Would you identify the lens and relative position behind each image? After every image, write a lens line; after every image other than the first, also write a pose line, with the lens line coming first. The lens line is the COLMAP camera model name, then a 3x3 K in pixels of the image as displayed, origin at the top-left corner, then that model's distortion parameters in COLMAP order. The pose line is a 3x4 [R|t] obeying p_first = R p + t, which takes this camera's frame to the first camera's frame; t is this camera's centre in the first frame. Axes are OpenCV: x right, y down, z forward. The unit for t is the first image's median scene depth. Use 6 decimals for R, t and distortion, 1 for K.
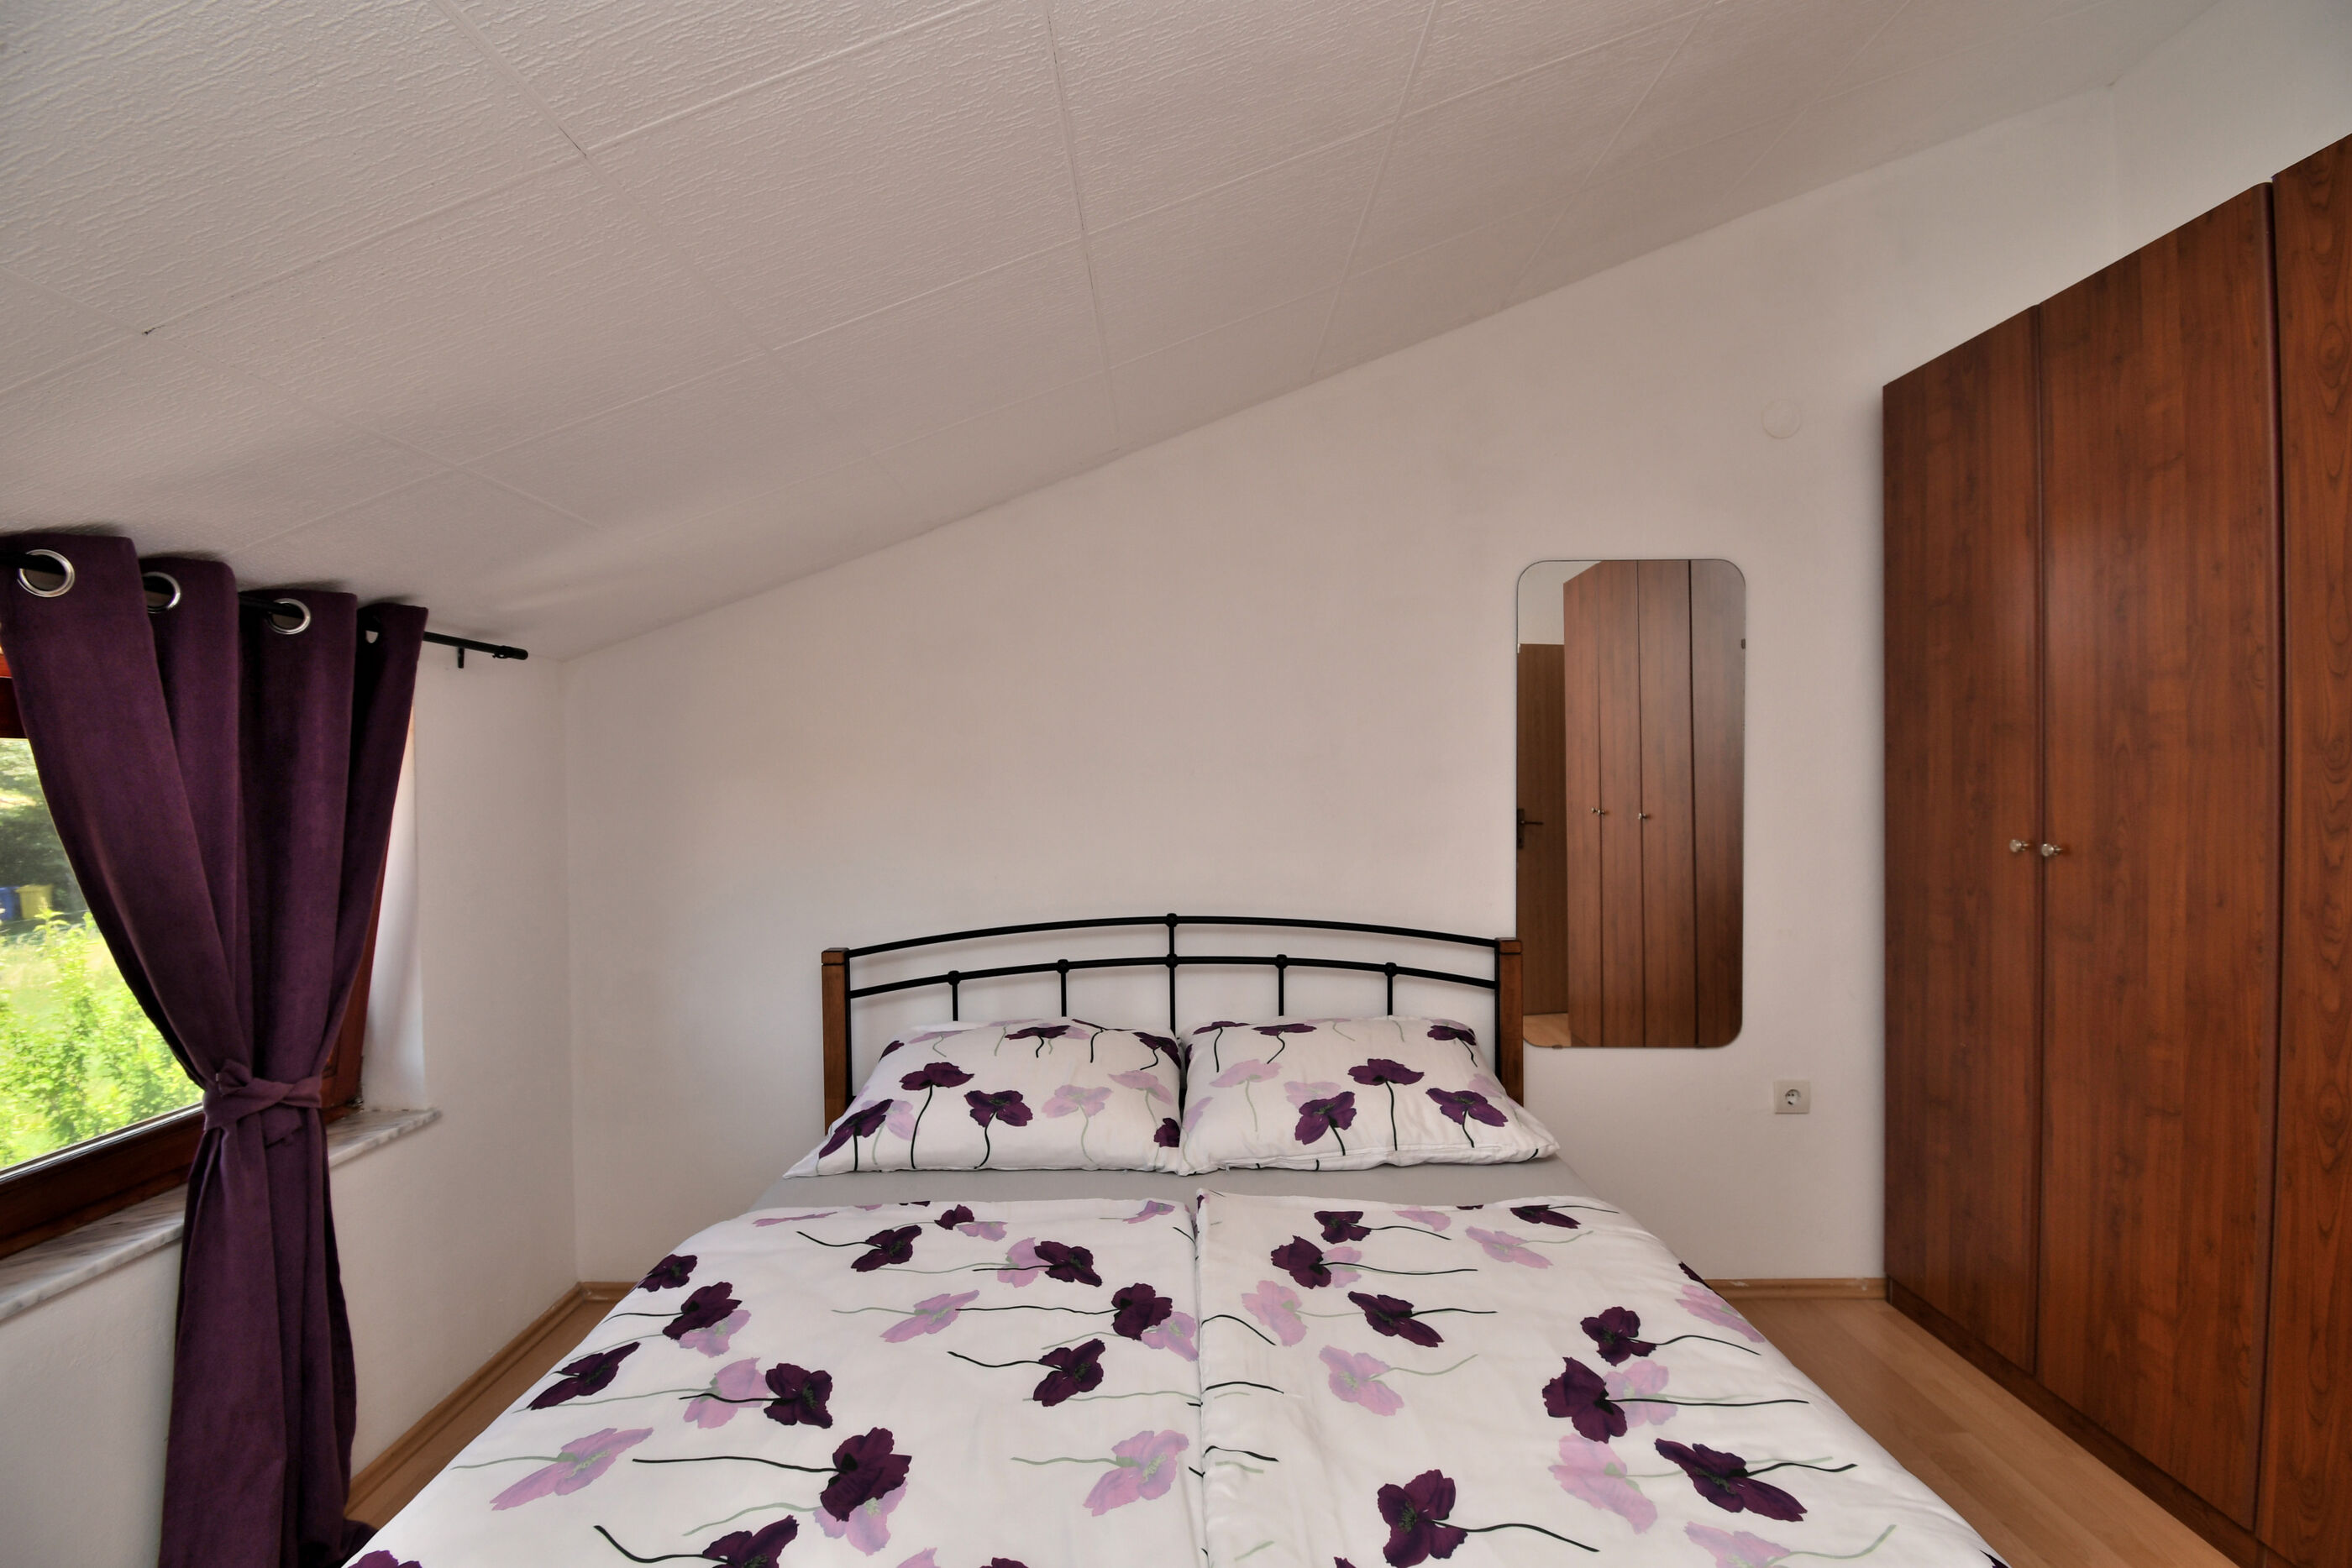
lens RADIAL K [[1027.3, 0, 1169.6], [0, 1027.3, 794.4], [0, 0, 1]] dist [0.004672, -0.016142]
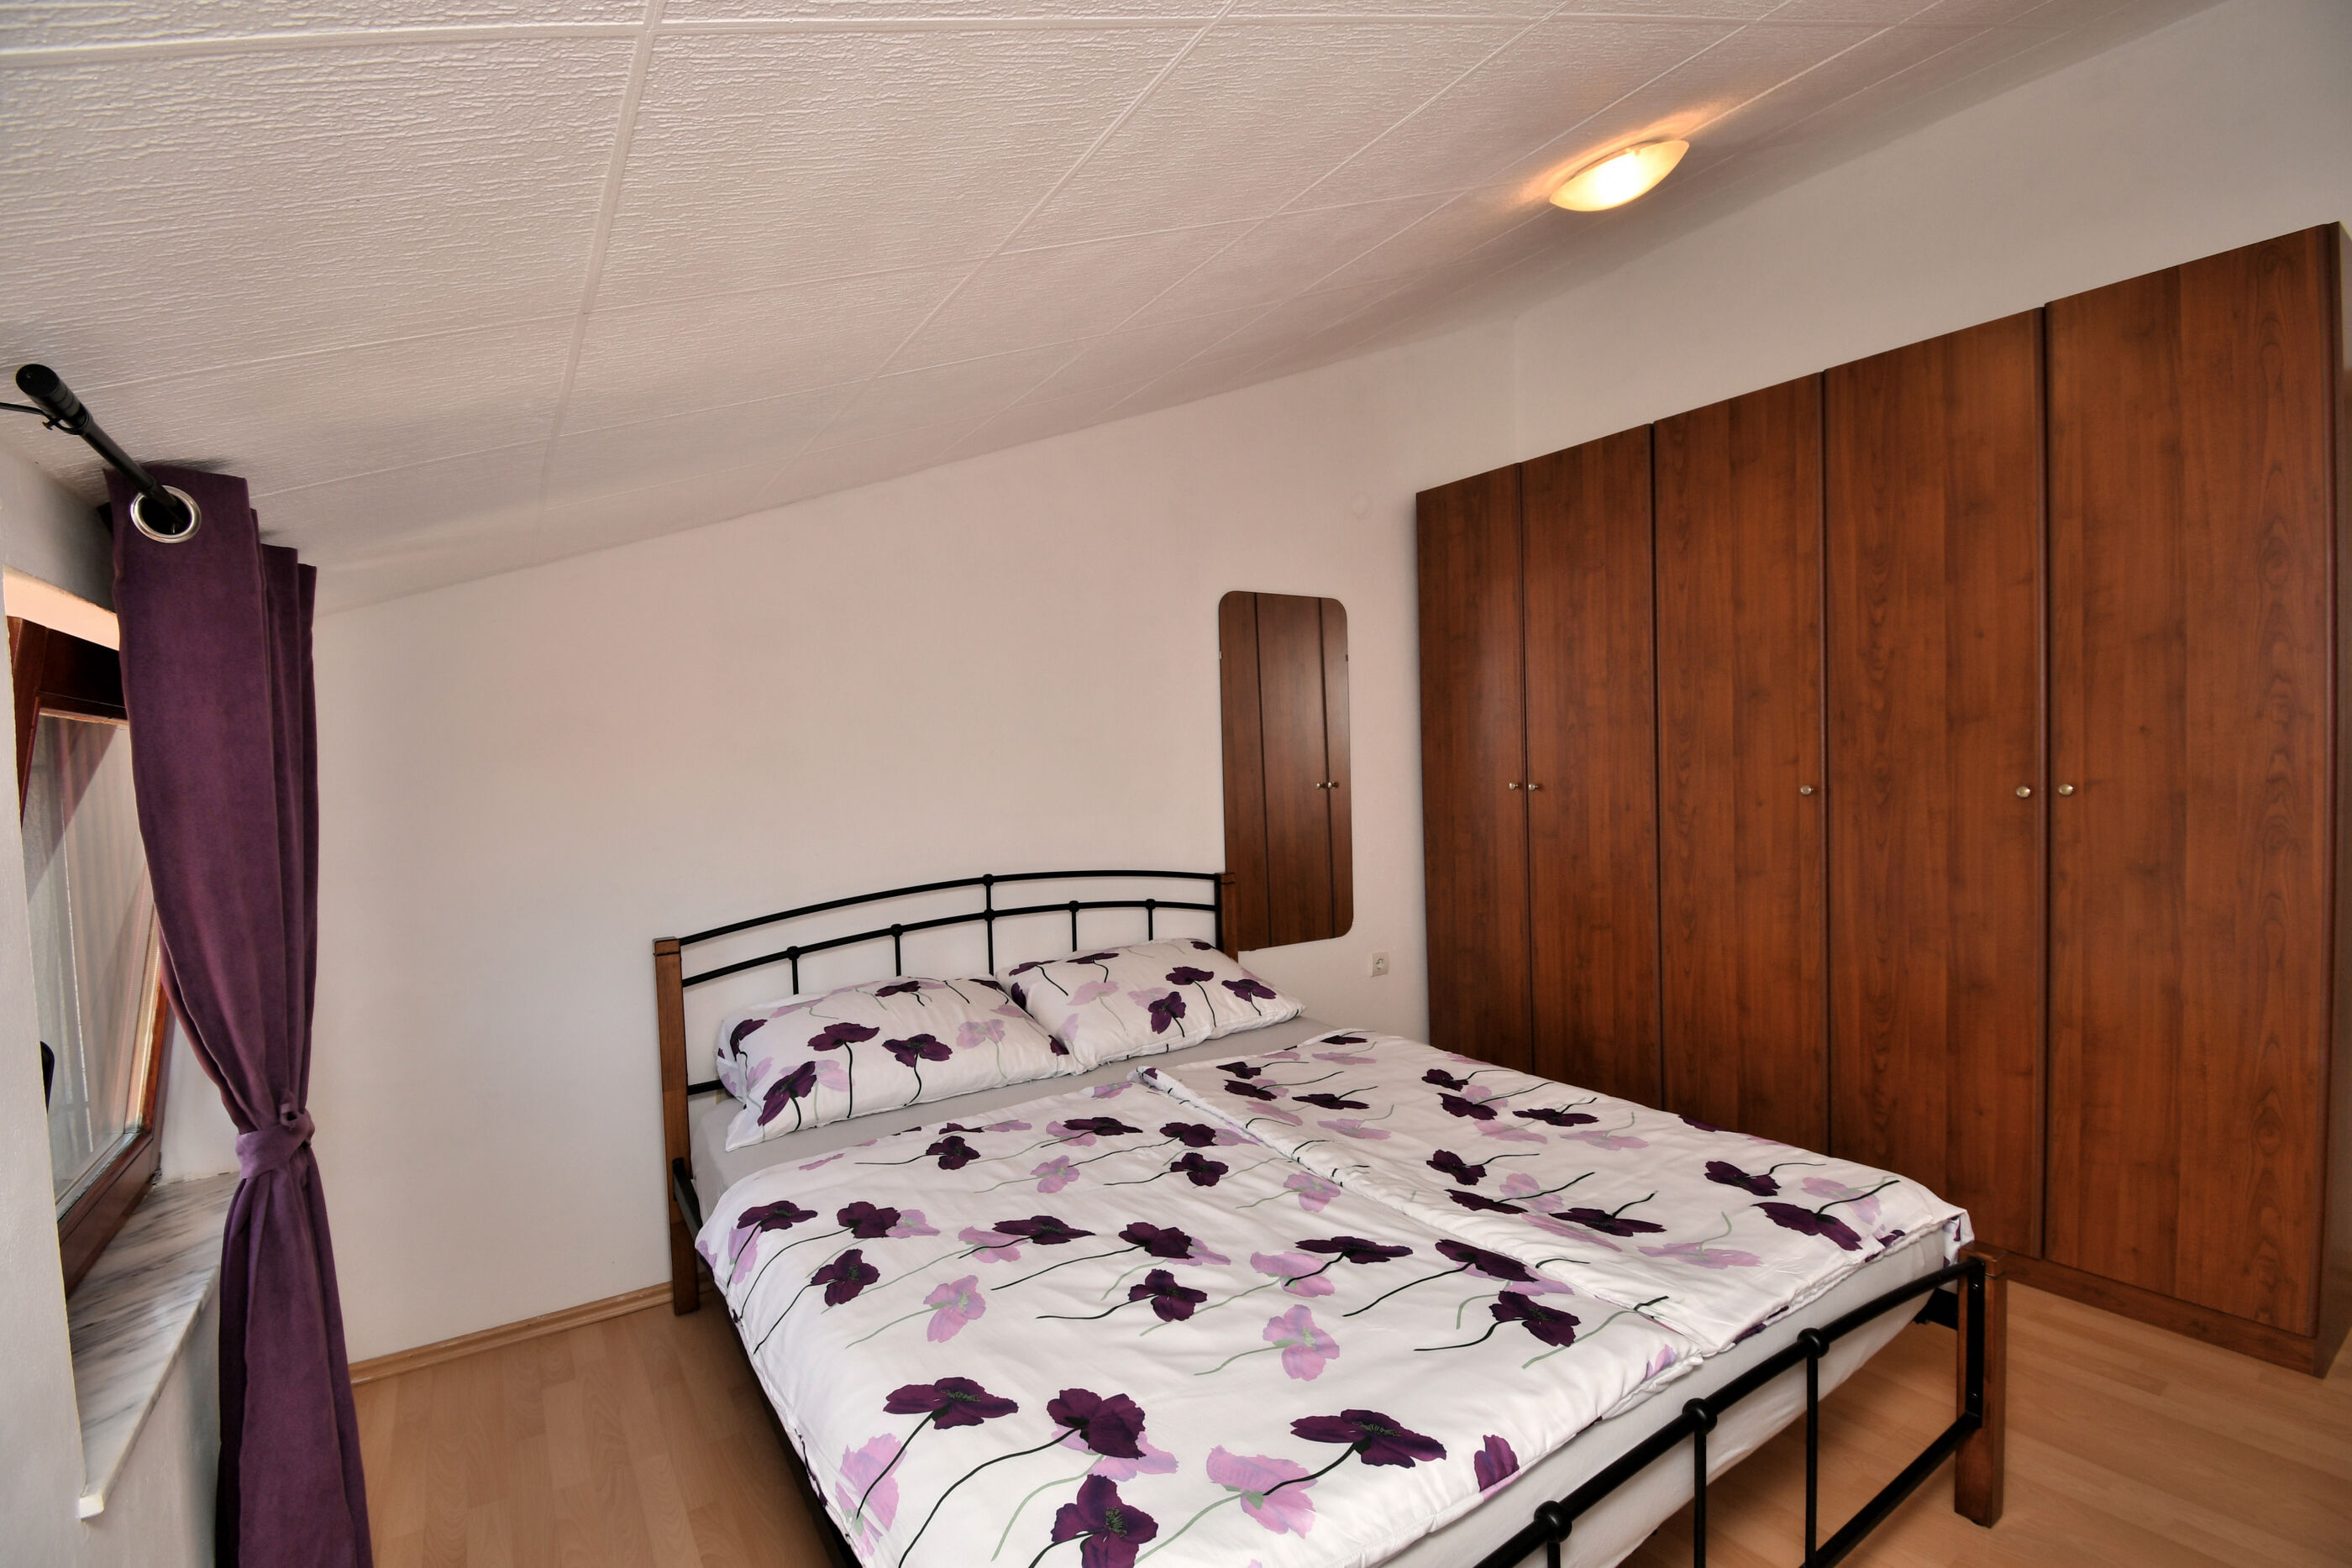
lens RADIAL K [[1027.3, 0, 1168.4], [0, 1027.3, 794.5], [0, 0, 1]] dist [0.004672, -0.016142]
pose [[0.837096, -0.037559, 0.545764, -0.625993], [0.034043, 0.999283, 0.016554, 0.019245], [-0.545995, 0.004723, 0.837775, -0.109308]]
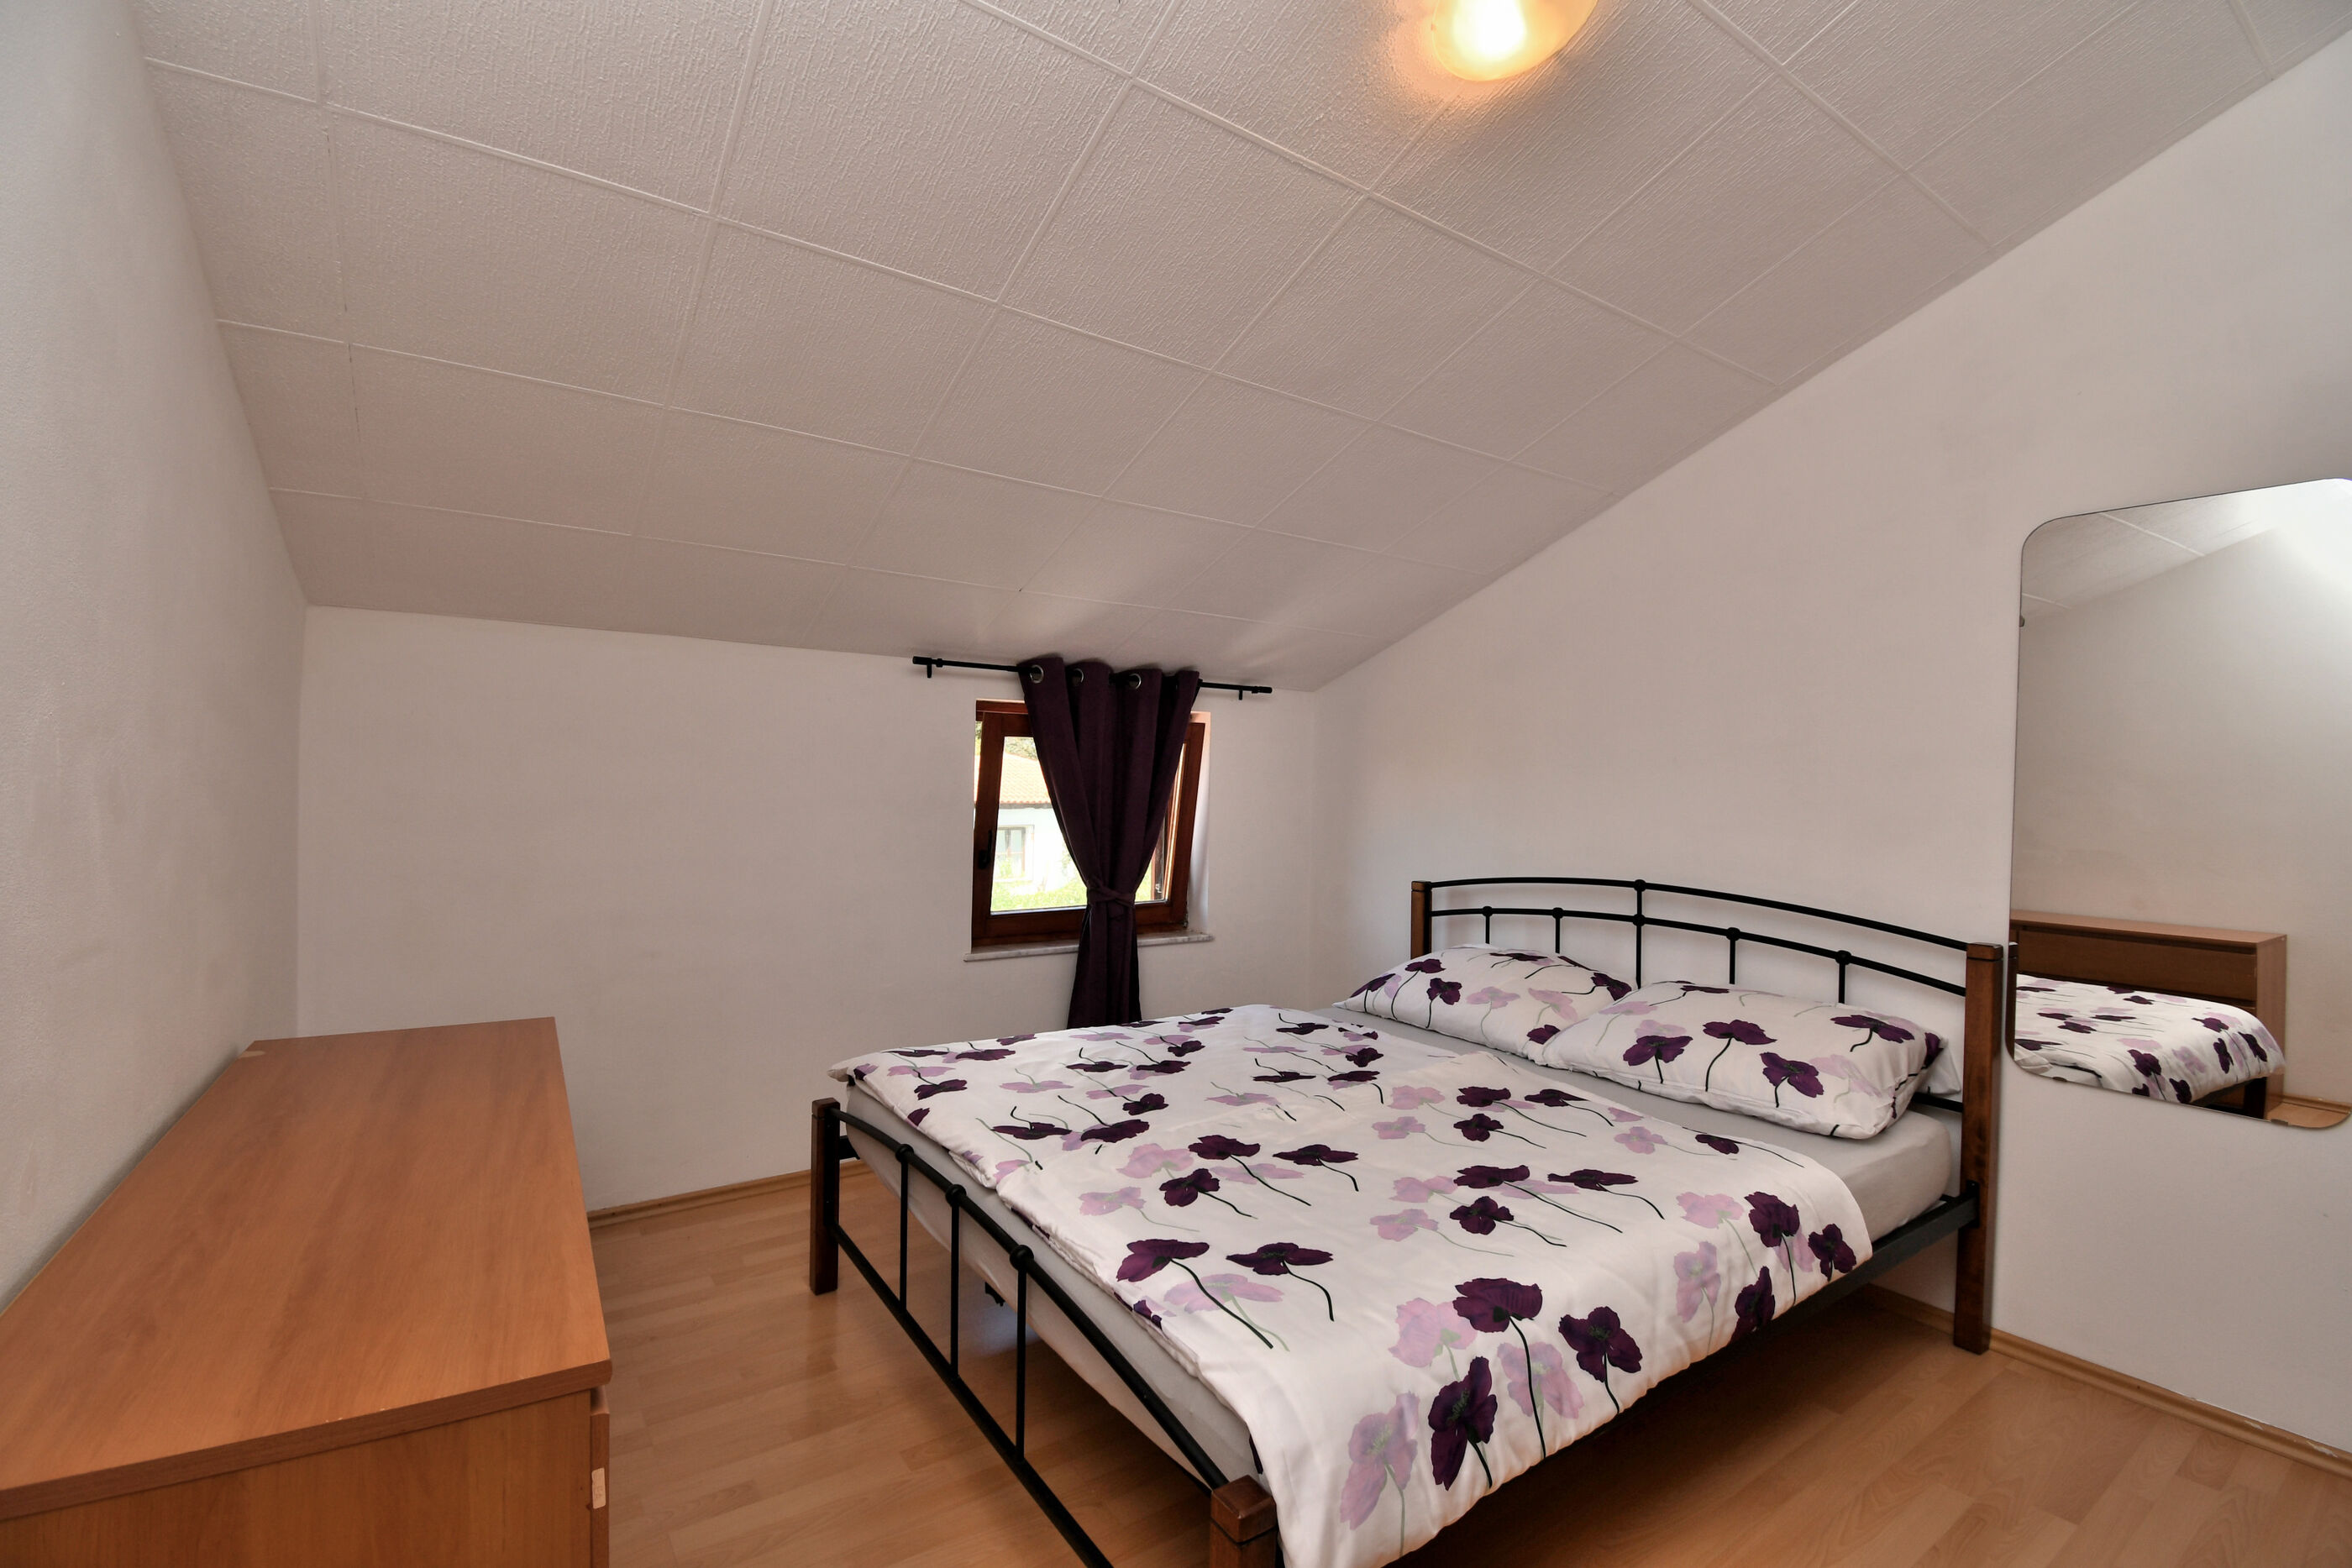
lens RADIAL K [[1027.3, 0, 1171.6], [0, 1027.3, 773.0], [0, 0, 1]] dist [0.004672, -0.016142]
pose [[0.563829, 0.015197, -0.825752, 0.919012], [-0.037567, 0.999268, -0.007260, 0.031256], [0.825037, 0.035114, 0.563987, -0.149109]]
